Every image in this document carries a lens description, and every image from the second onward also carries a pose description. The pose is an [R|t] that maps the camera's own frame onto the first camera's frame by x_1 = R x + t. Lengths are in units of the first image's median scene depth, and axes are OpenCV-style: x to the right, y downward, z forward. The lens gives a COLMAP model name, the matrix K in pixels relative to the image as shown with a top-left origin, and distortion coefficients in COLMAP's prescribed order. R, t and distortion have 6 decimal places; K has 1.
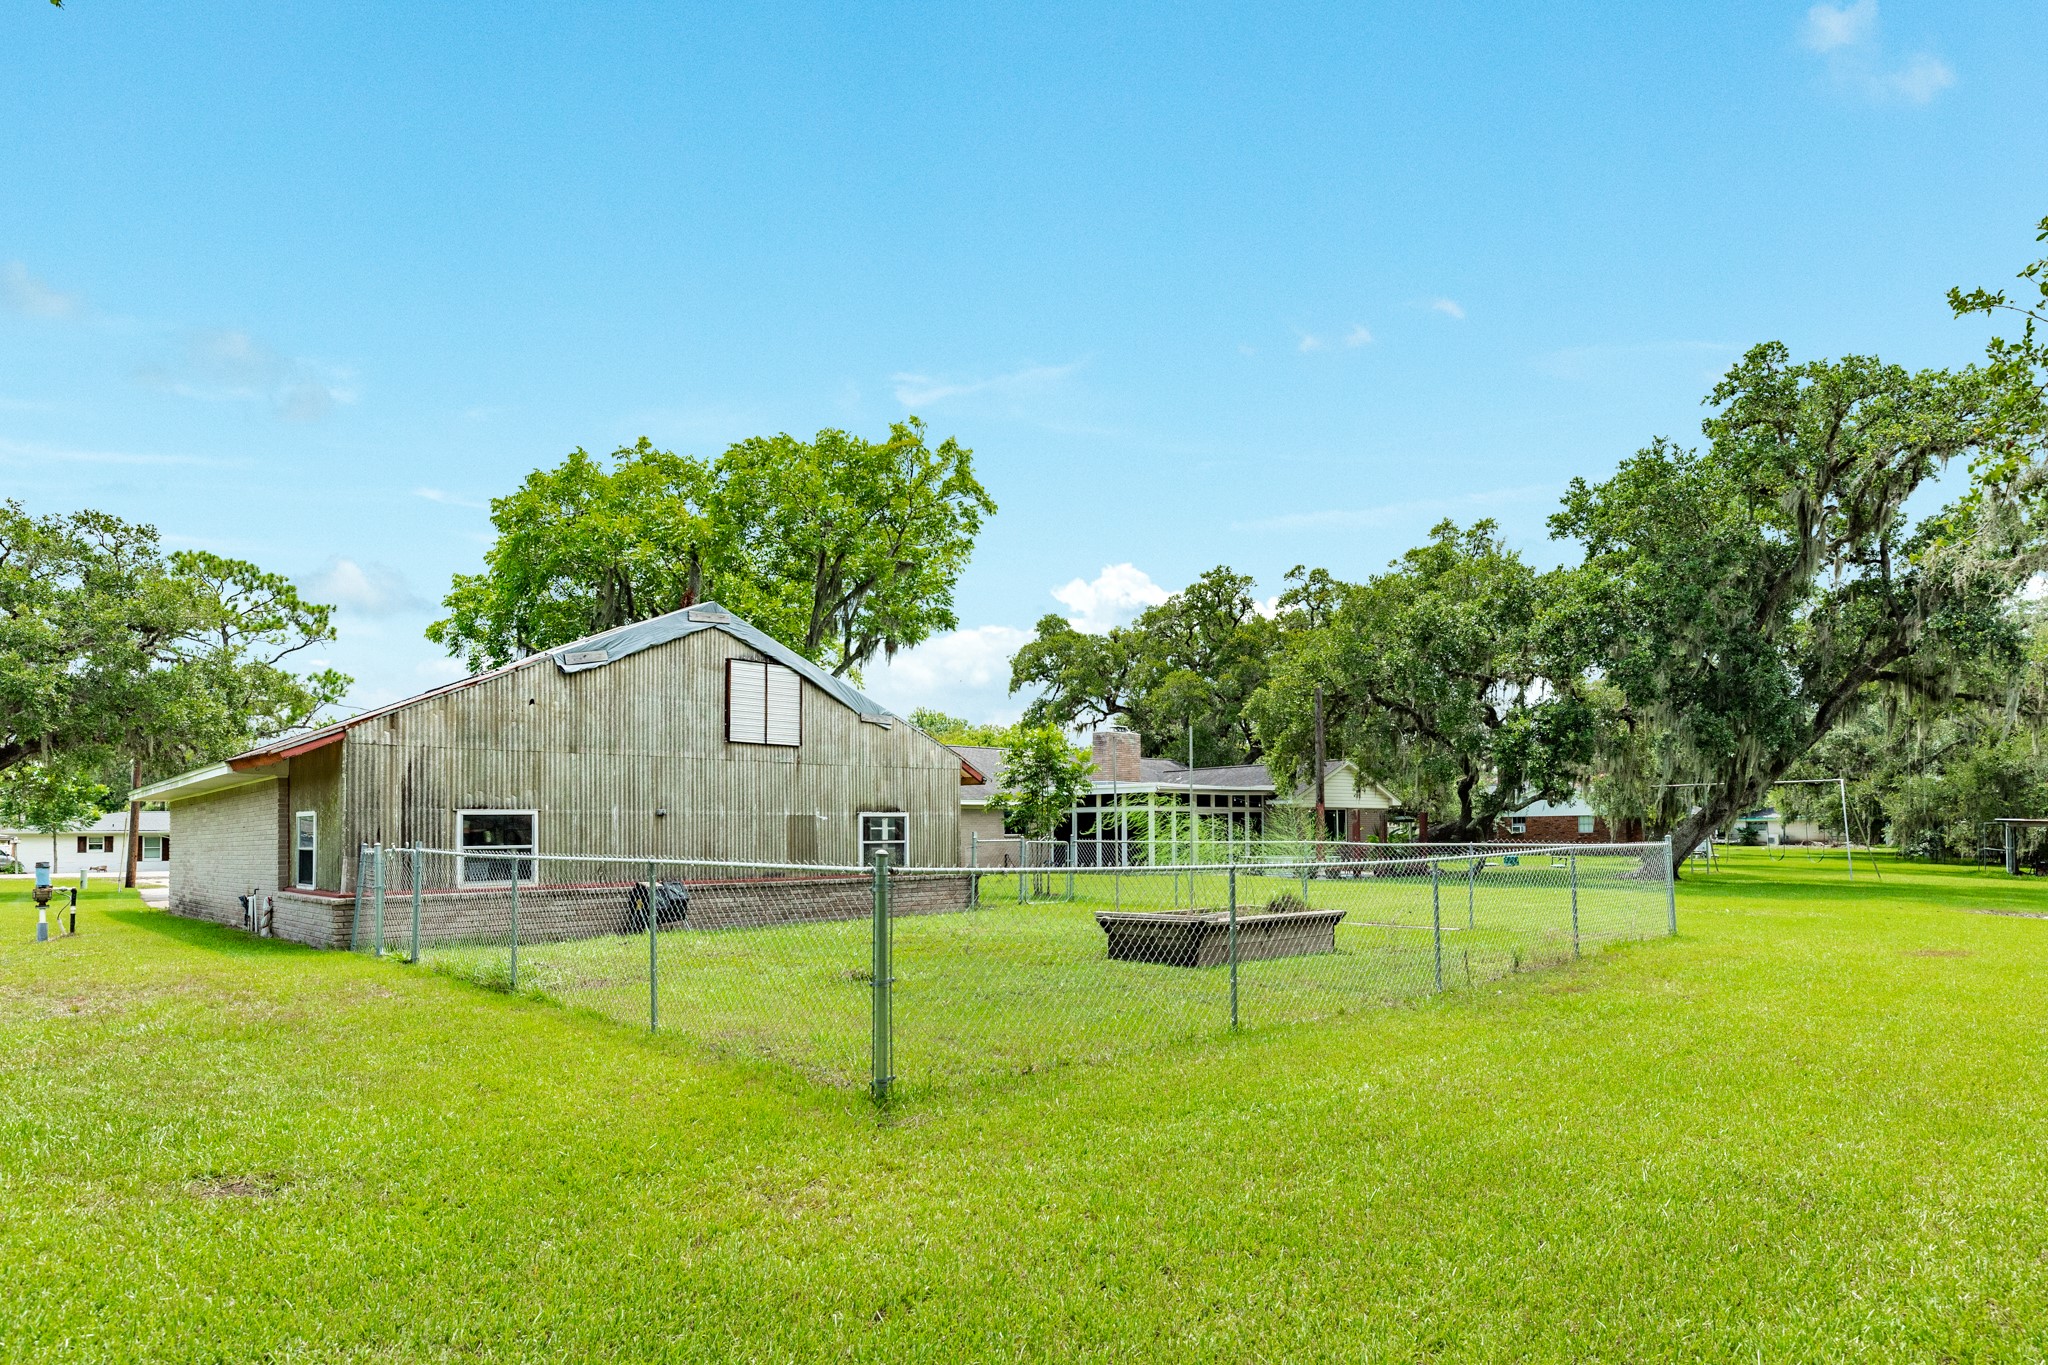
lens RADIAL K [[1208.2, 0, 1024.0], [0, 1208.2, 682.5], [0, 0, 1]] dist [-0.000654, -0.000164]
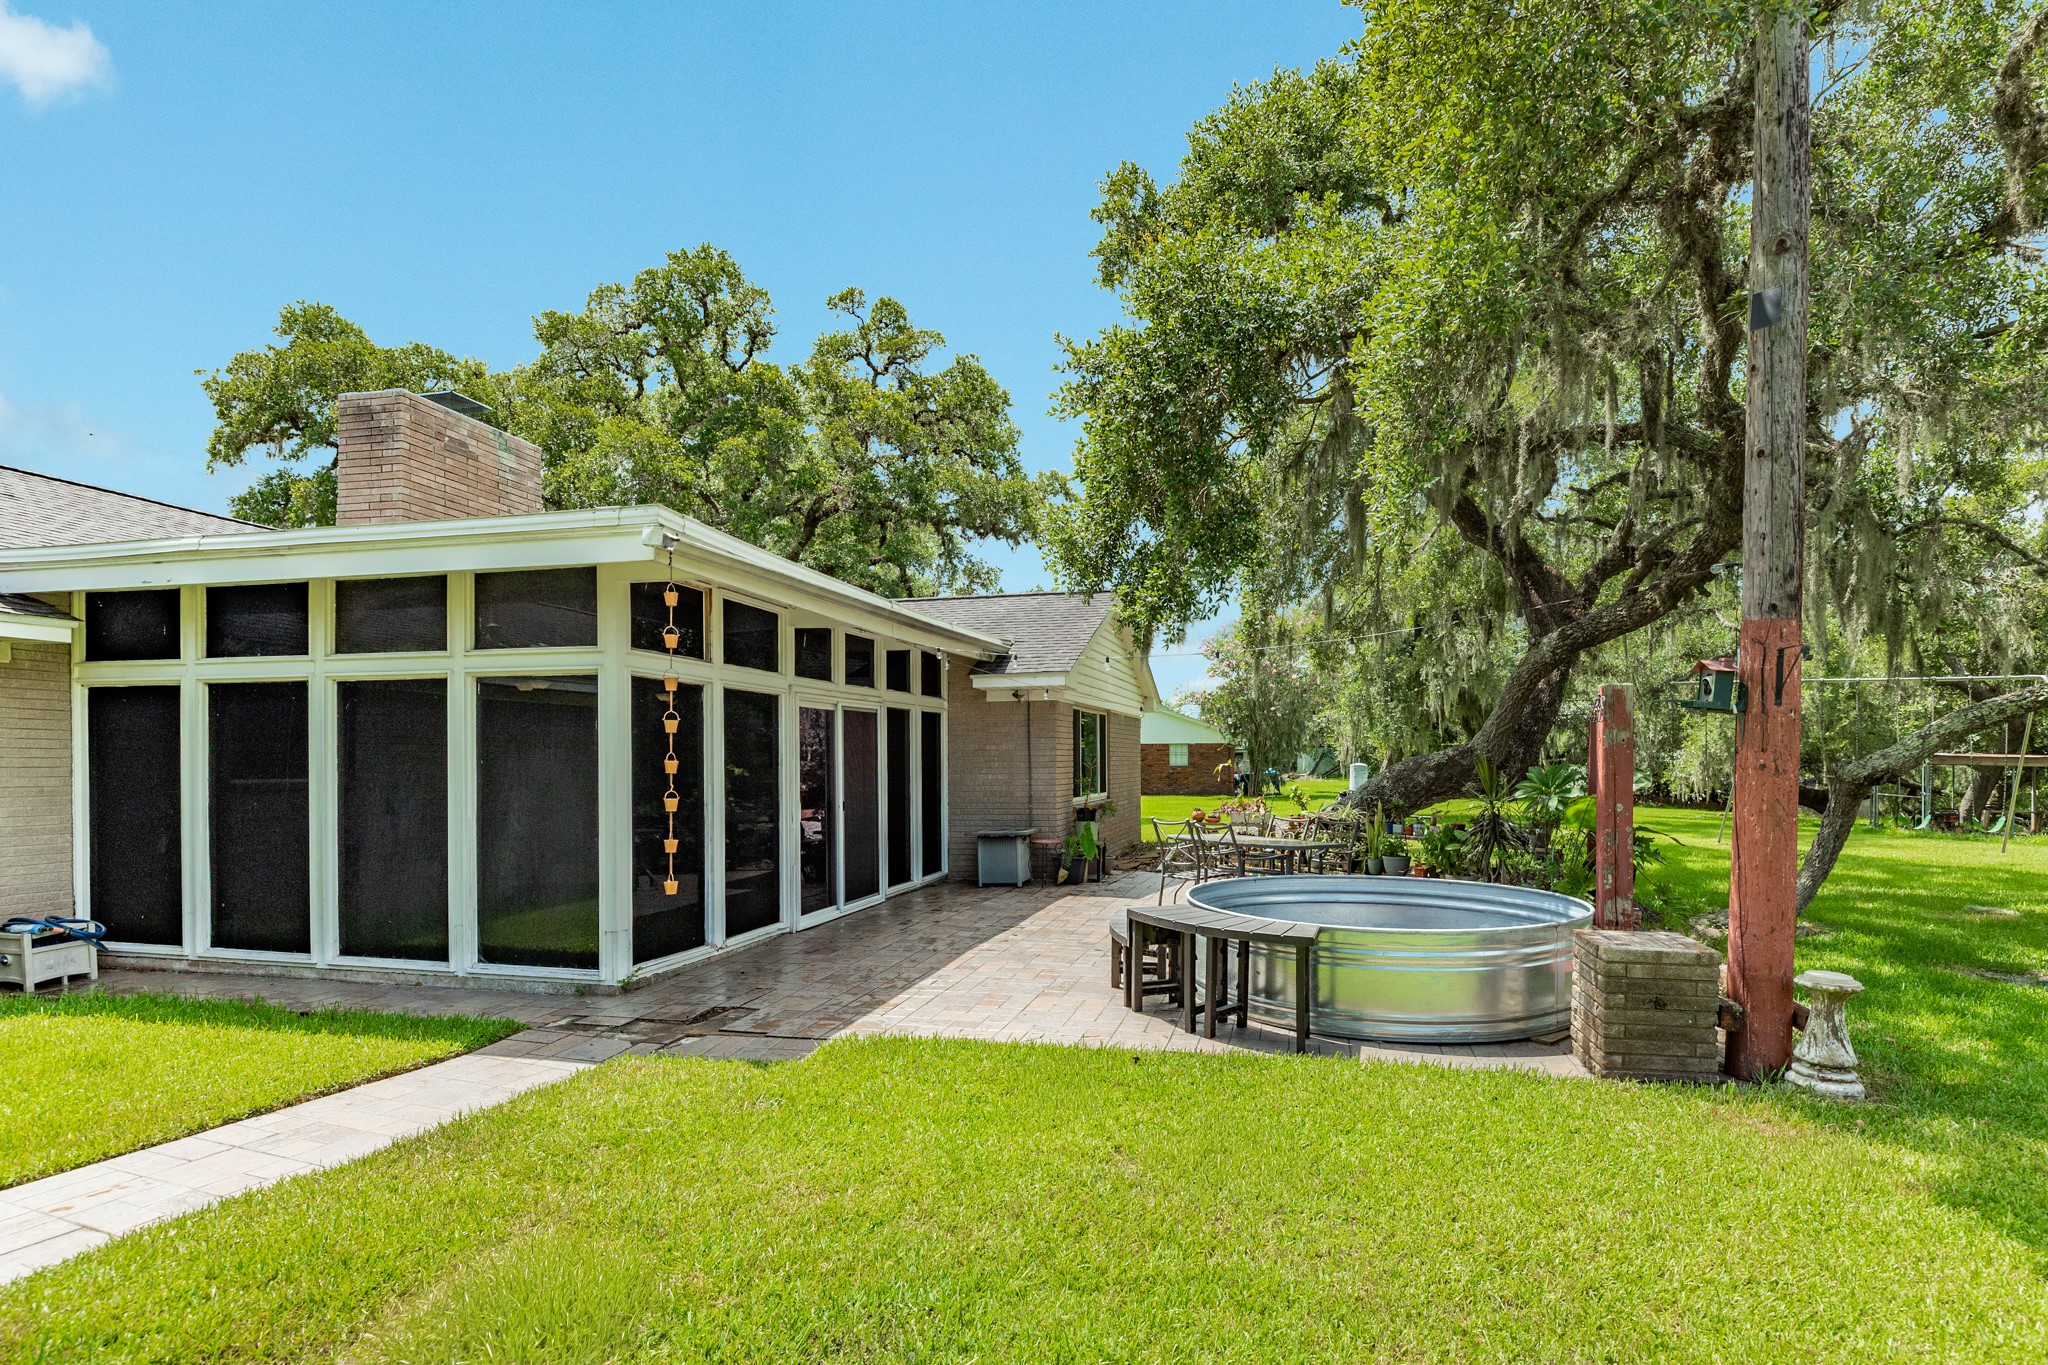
lens RADIAL K [[1016.8, 0, 1057.1], [0, 1016.8, 752.3], [0, 0, 1]] dist [-0.000473, -0.000442]
pose [[0.833756, 0.006566, 0.552093, 0.048672], [-0.070441, 0.993023, 0.094568, 0.064243], [-0.547620, -0.117737, 0.828402, 0.537258]]
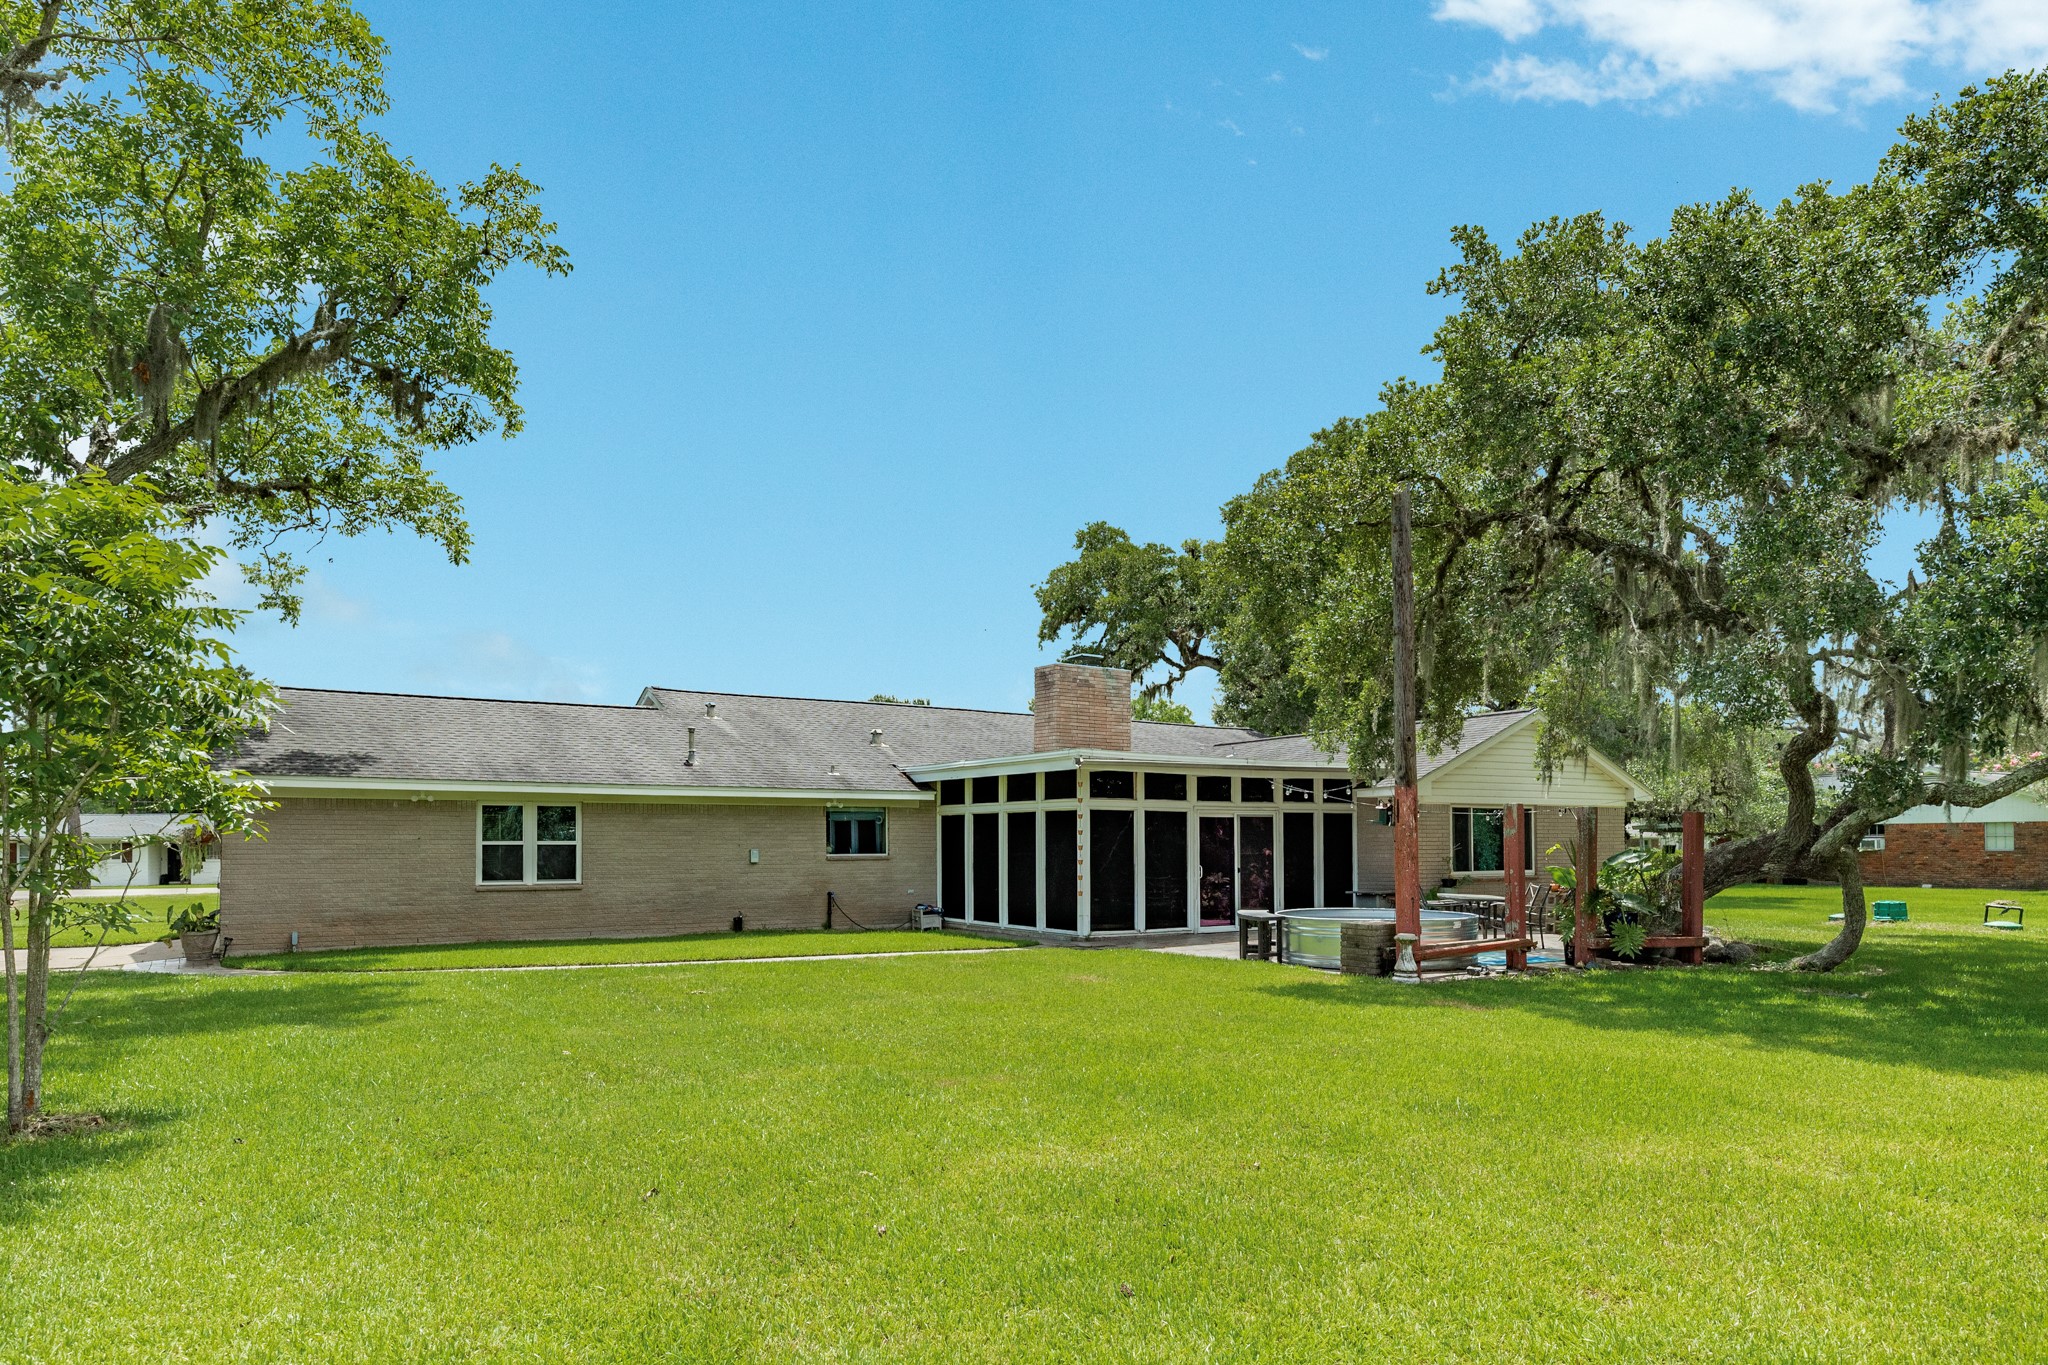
lens RADIAL K [[1266.1, 0, 1026.9], [0, 1266.1, 715.7], [0, 0, 1]] dist [0.002636, 0.000027]
pose [[0.984869, -0.015752, -0.172582, 0.111693], [0.019878, 0.999556, 0.022205, 0.037631], [0.172155, -0.025300, 0.984745, 0.328785]]
